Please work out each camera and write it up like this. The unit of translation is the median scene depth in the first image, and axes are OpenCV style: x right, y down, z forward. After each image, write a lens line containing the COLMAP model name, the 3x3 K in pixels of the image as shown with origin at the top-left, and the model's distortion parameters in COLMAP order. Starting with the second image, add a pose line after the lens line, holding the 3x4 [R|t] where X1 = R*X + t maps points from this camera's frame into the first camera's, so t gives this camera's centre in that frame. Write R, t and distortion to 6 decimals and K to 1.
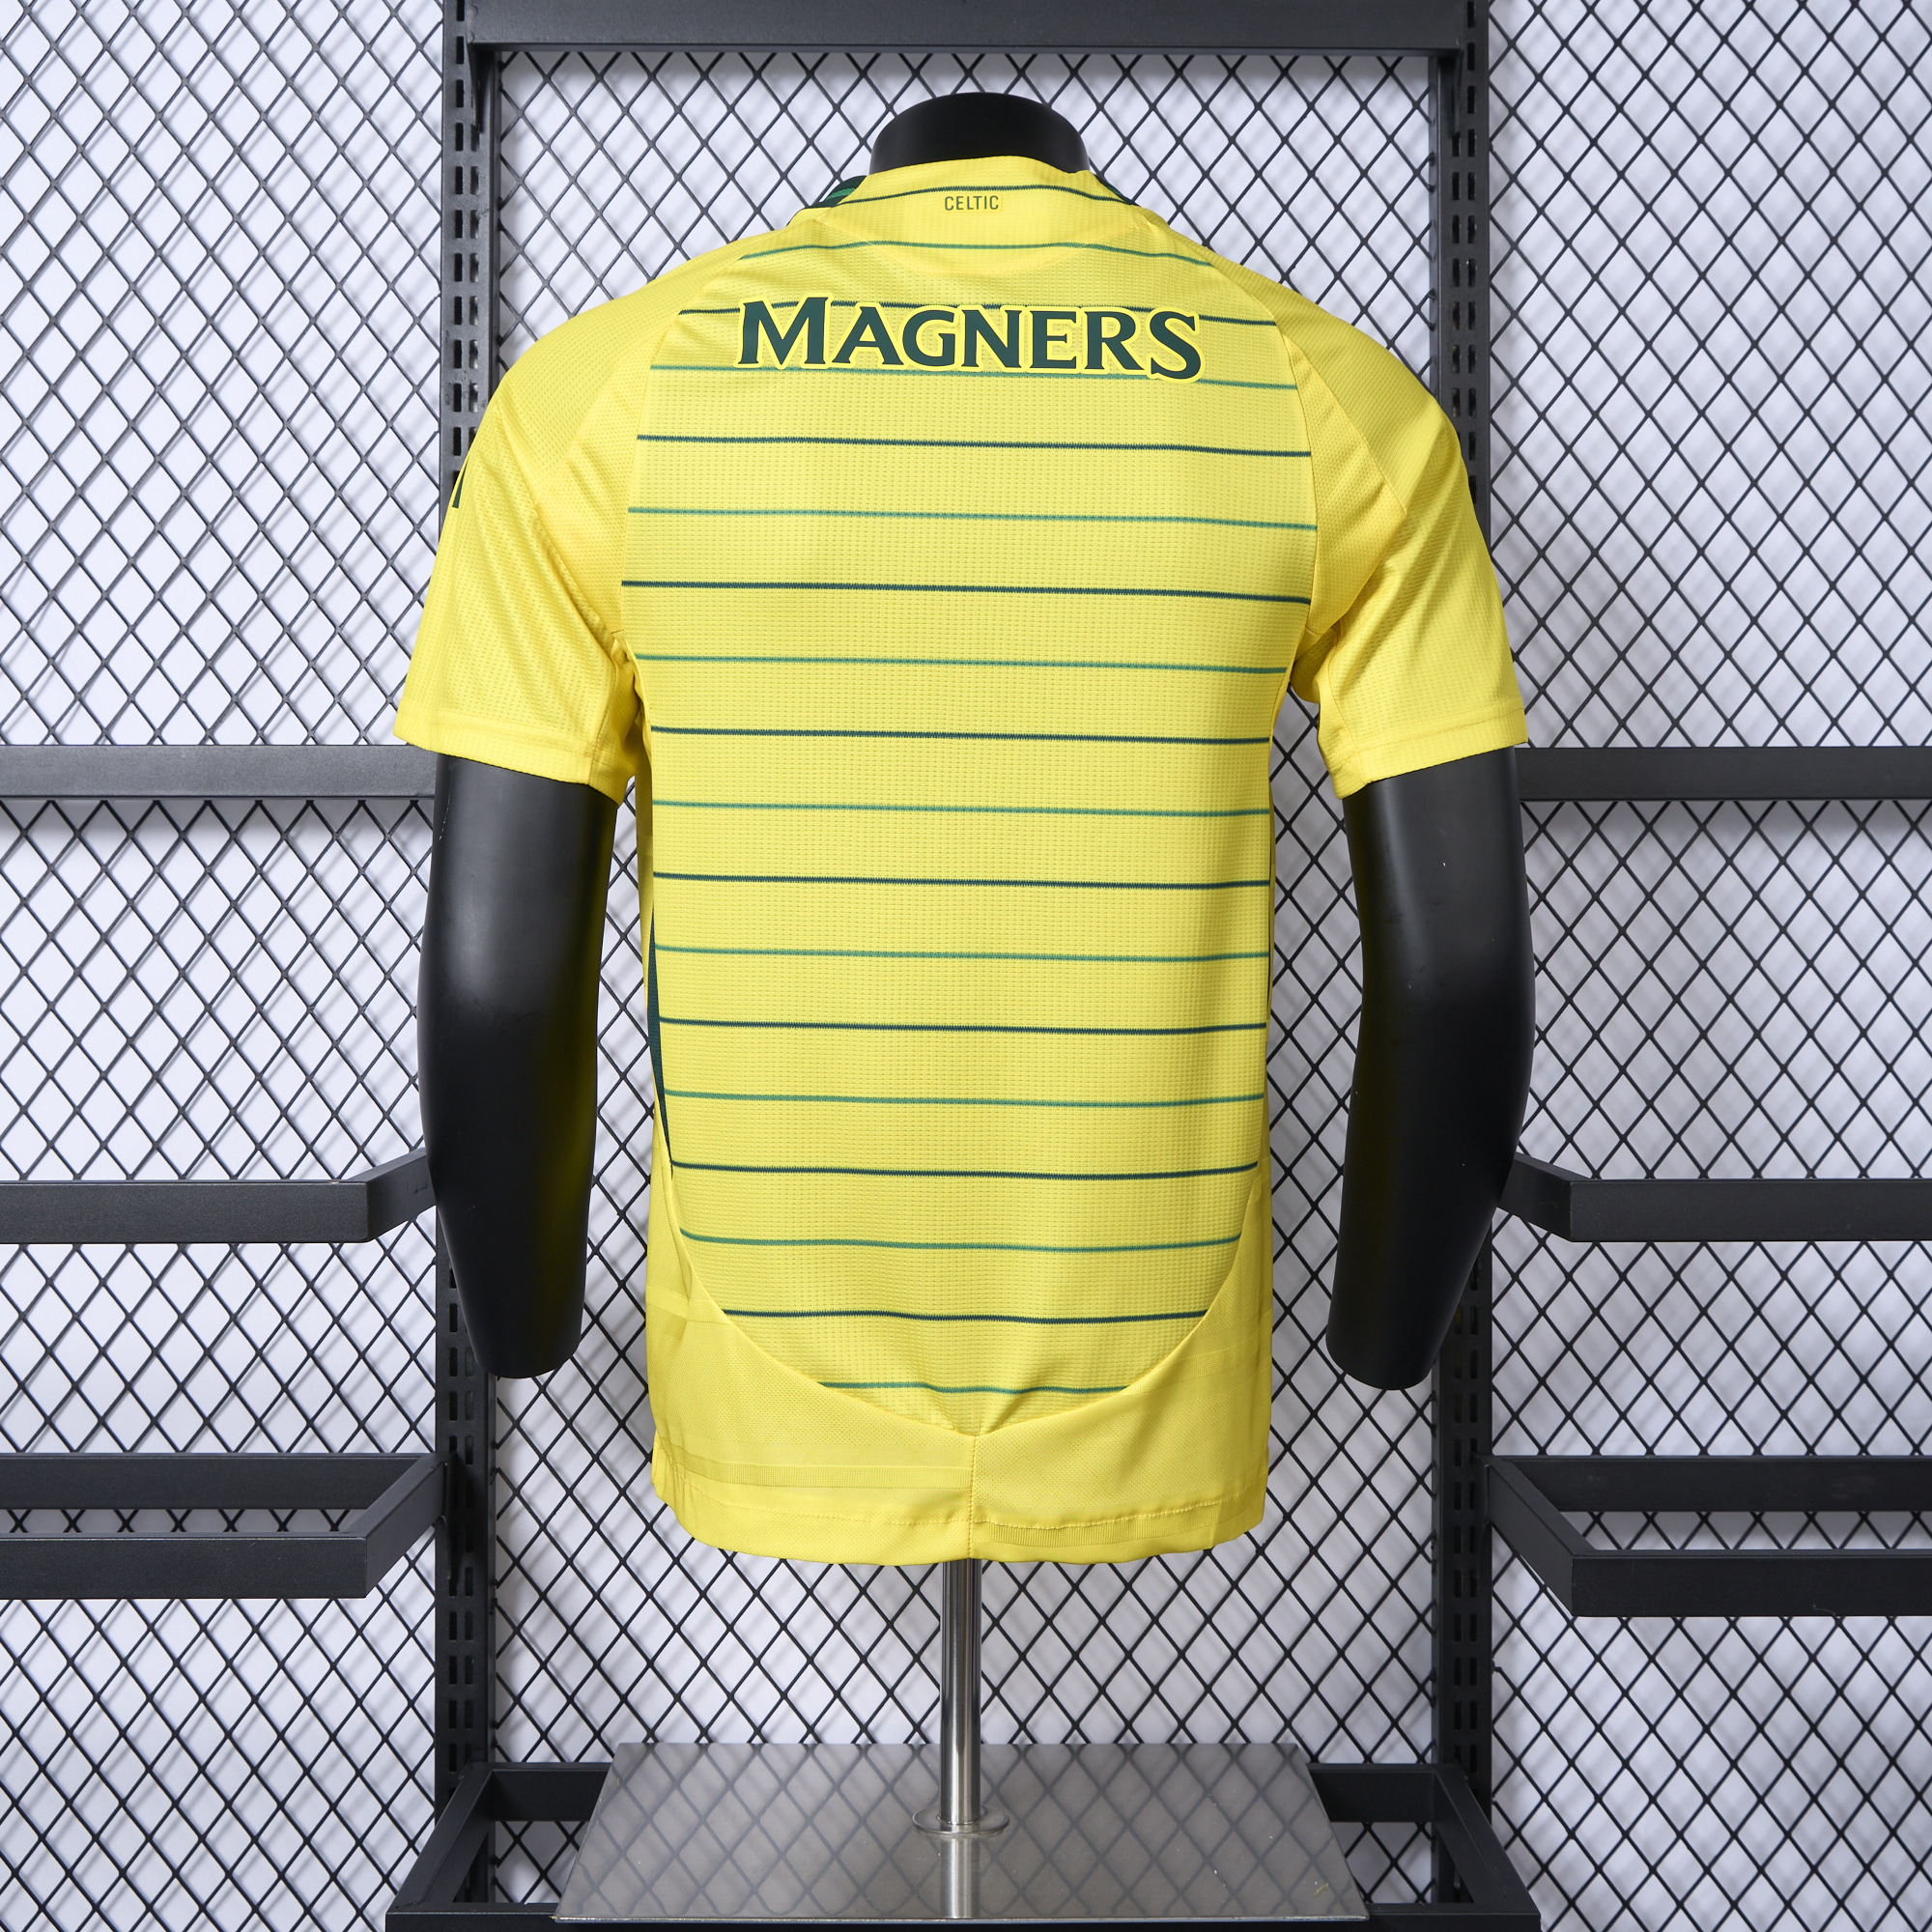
lens RADIAL K [[2990.7, 0, 967.5], [0, 2990.7, 967.6], [0, 0, 1]] dist [-0.030171, 0.000000]
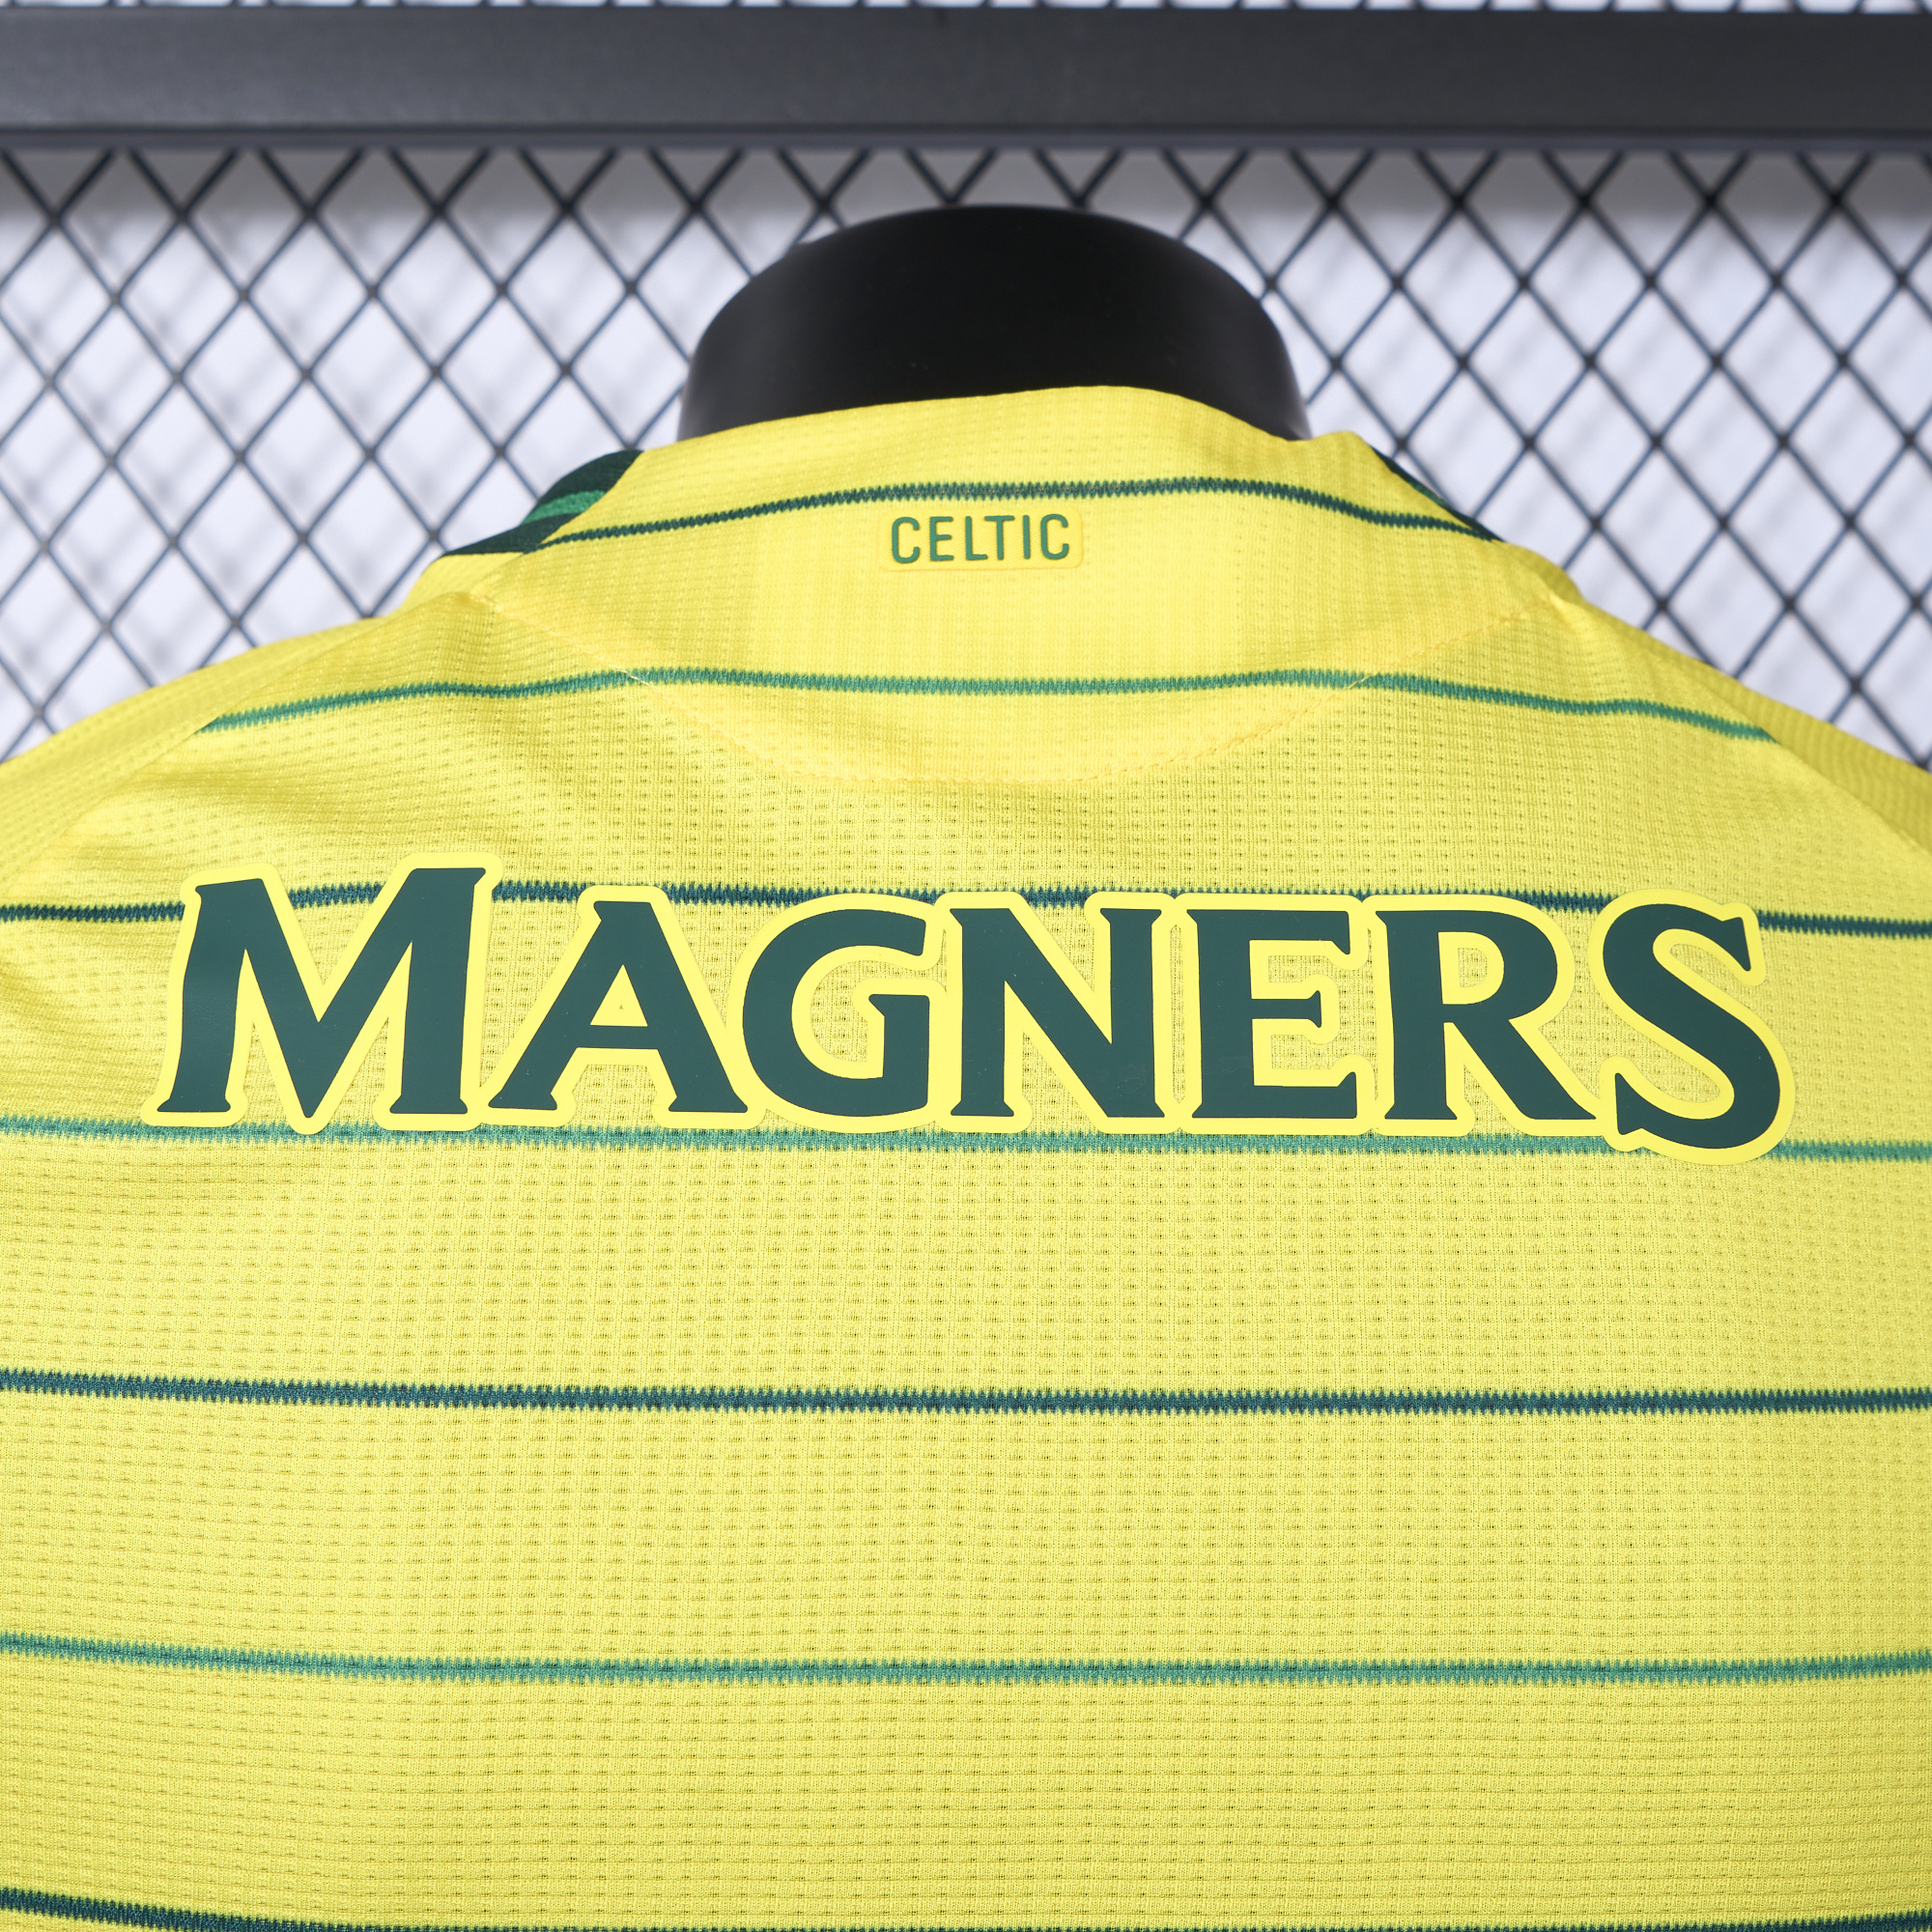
lens RADIAL K [[2990.7, 0, 965.2], [0, 2990.7, 964.9], [0, 0, 1]] dist [-0.030171, 0.000000]
pose [[0.999925, -0.006069, 0.010665, -0.003670], [0.006989, 0.996052, -0.088496, -0.189648], [-0.010086, 0.088564, 0.996019, 0.714766]]
